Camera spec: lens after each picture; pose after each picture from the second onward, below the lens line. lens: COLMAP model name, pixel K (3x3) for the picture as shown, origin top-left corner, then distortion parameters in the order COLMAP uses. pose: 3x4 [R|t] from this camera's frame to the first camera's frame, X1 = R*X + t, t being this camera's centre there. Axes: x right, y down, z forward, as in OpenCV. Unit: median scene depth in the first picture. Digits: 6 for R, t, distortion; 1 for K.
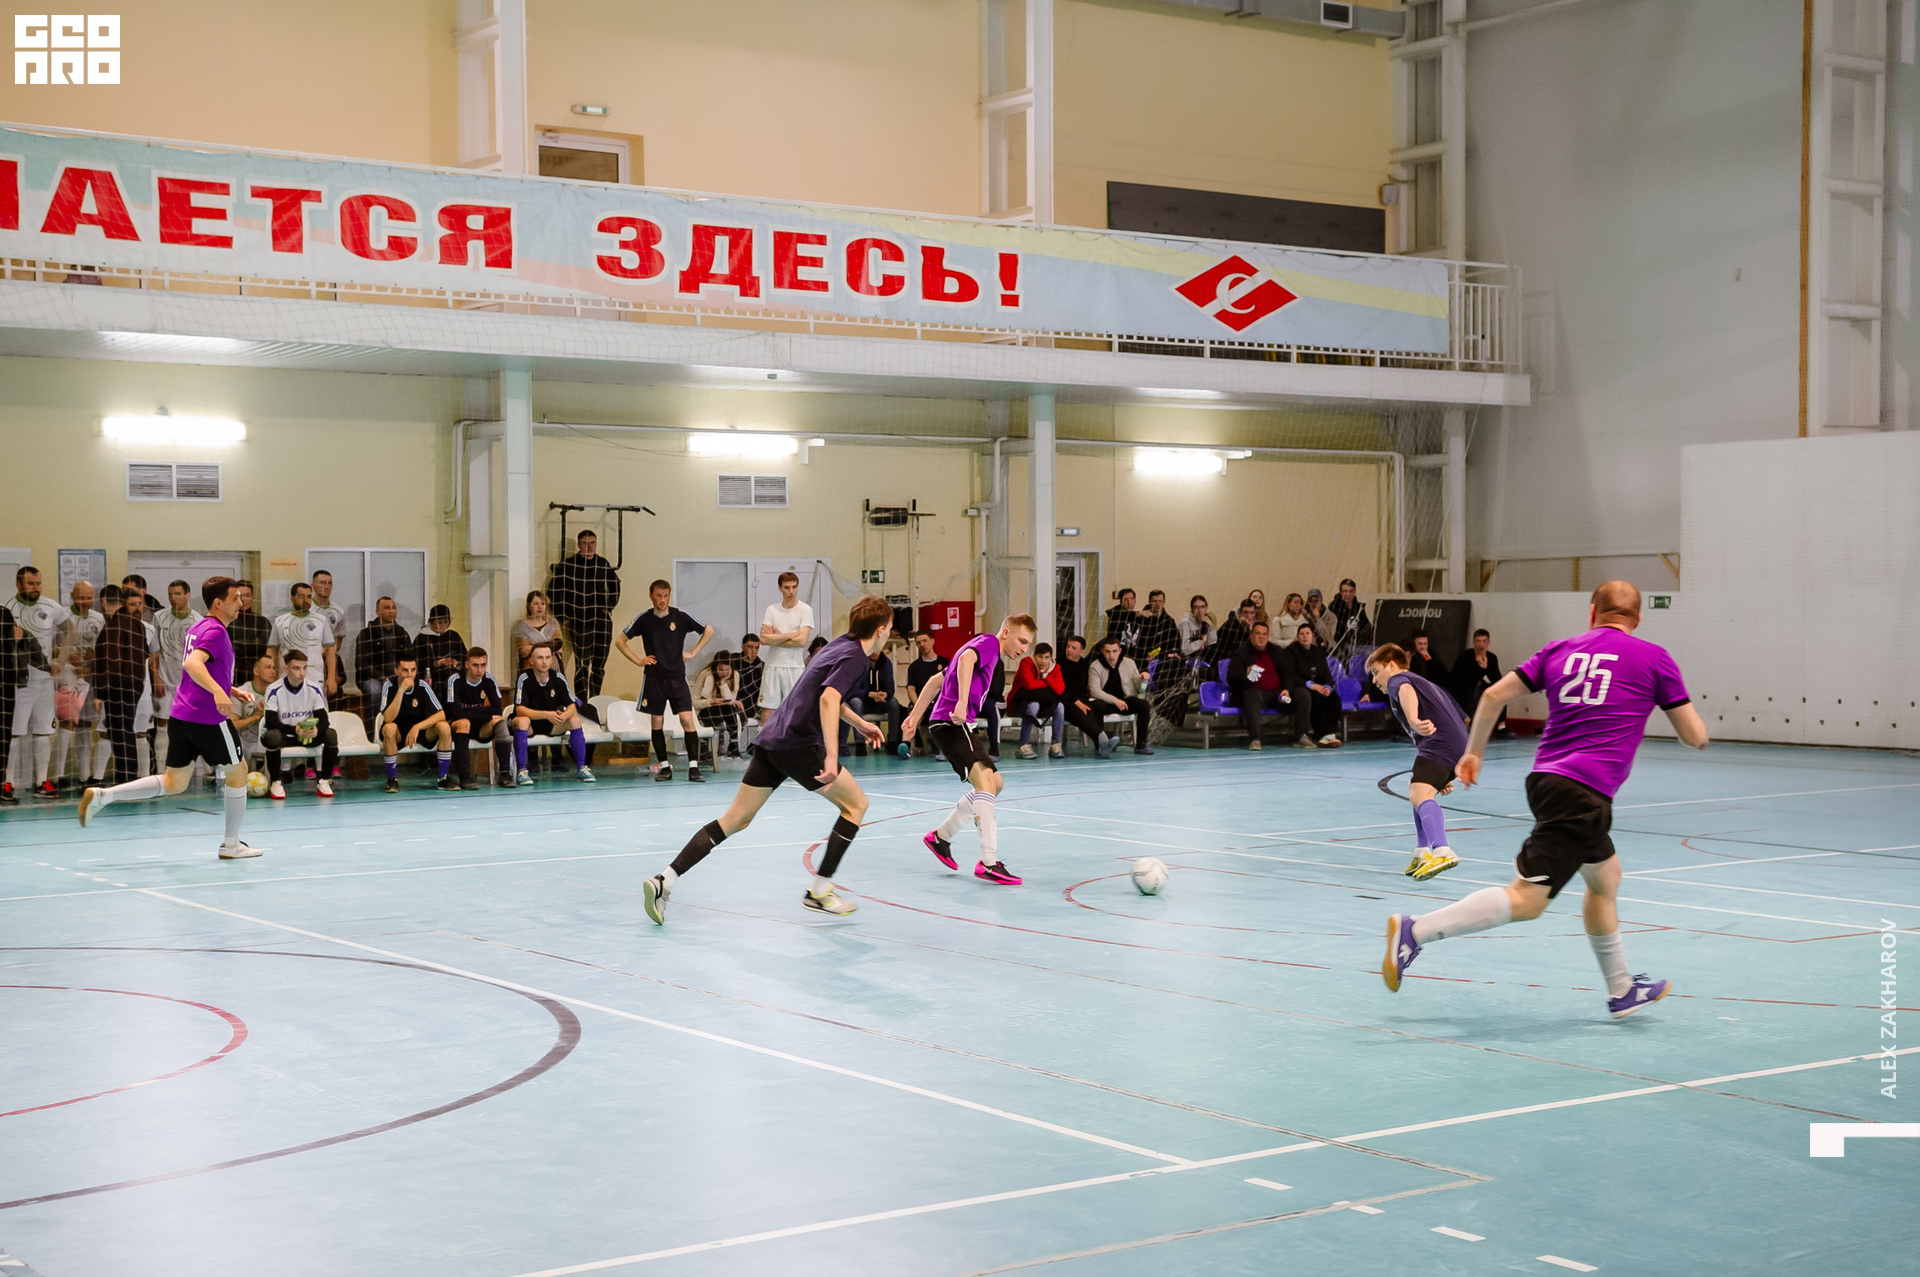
lens RADIAL K [[2631.9, 0, 953.2], [0, 2631.9, 667.1], [0, 0, 1]] dist [0.047100, 0.078014]
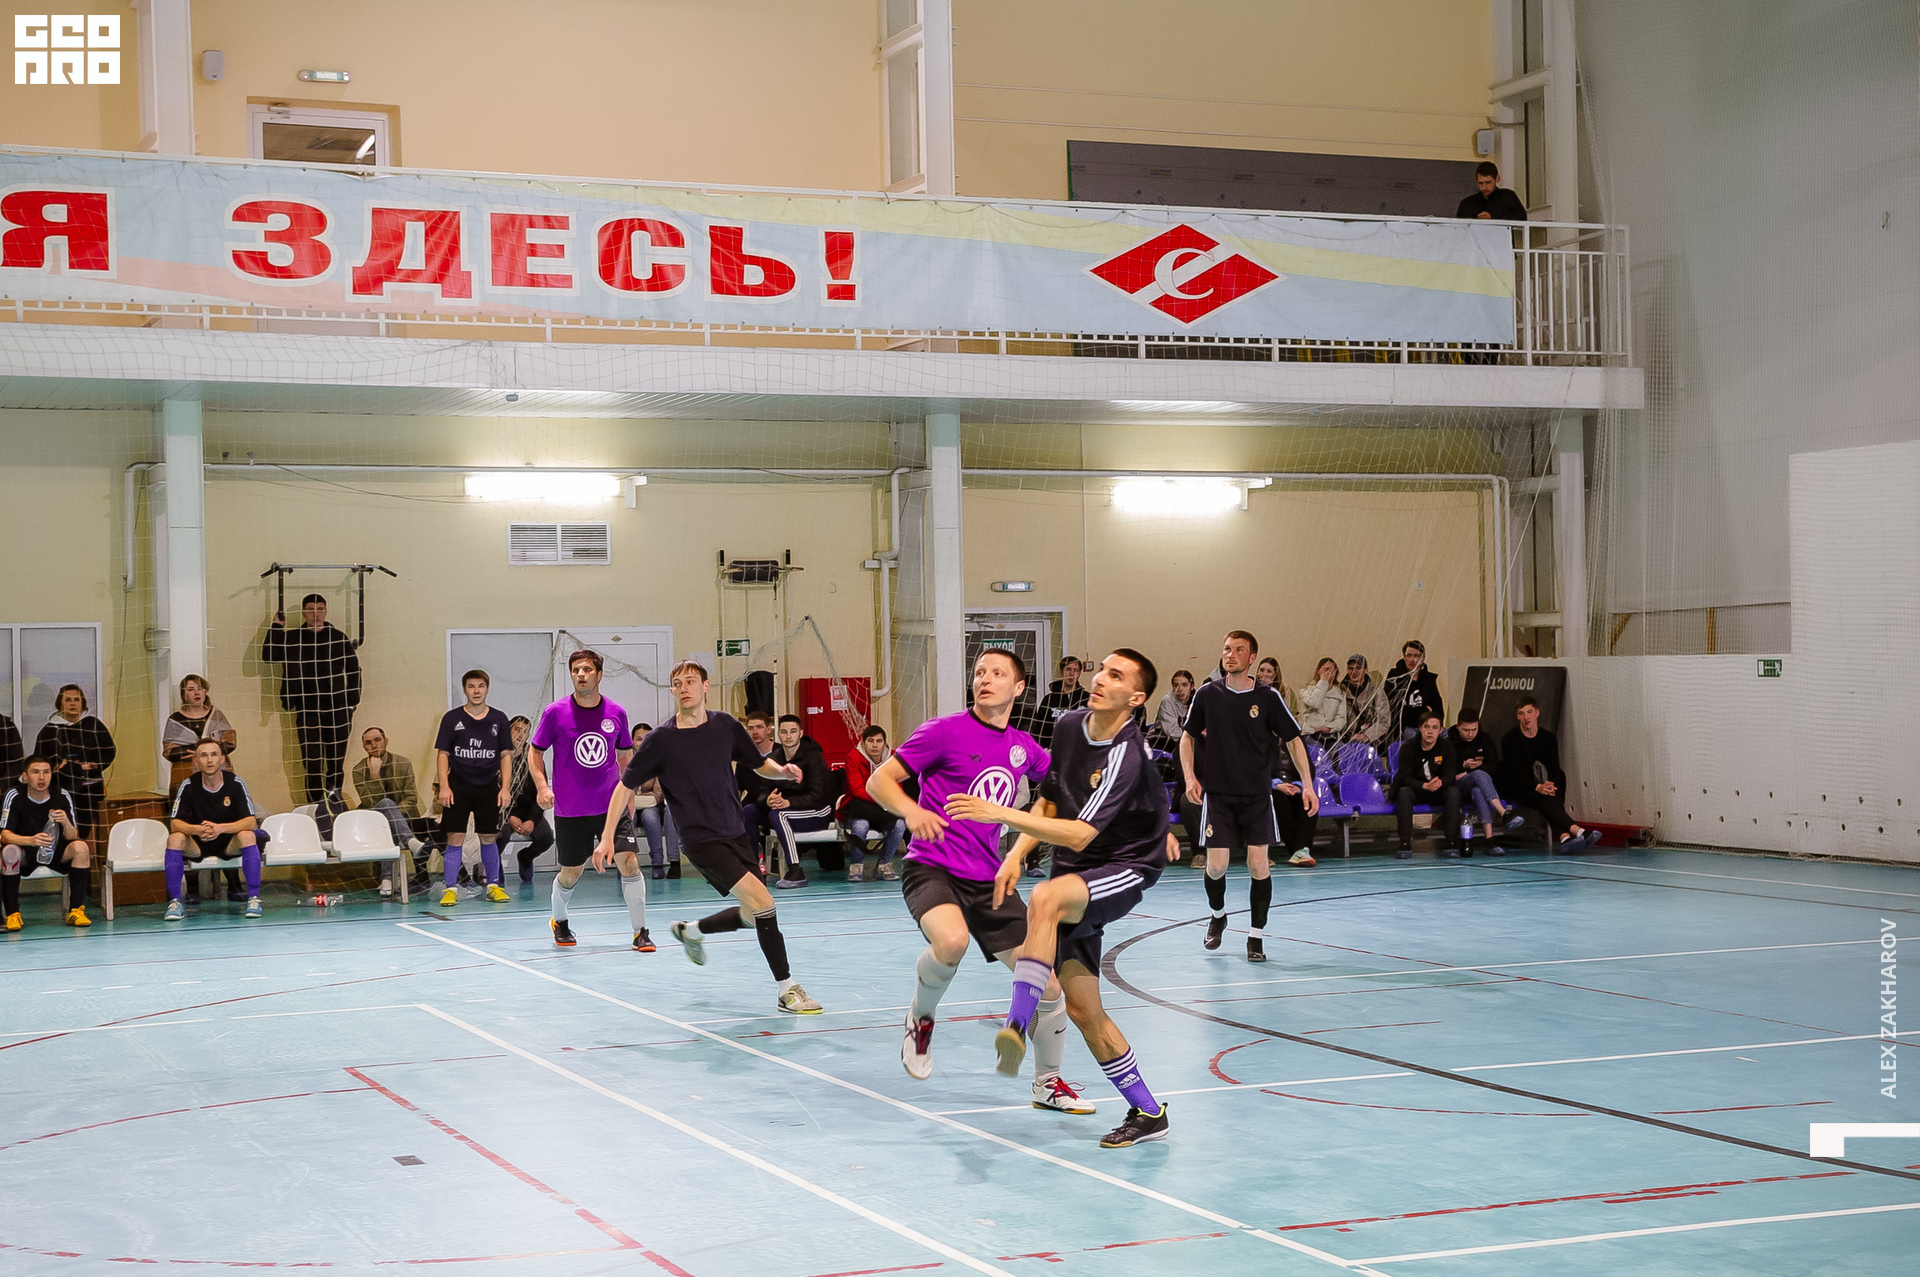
lens RADIAL K [[2883.3, 0, 957.1], [0, 2883.3, 621.2], [0, 0, 1]] dist [0.099014, 0.078286]
pose [[0.978892, -0.015728, -0.203772, 0.224183], [0.007779, 0.999179, -0.039751, -0.007778], [0.204230, 0.037326, 0.978211, 0.173778]]
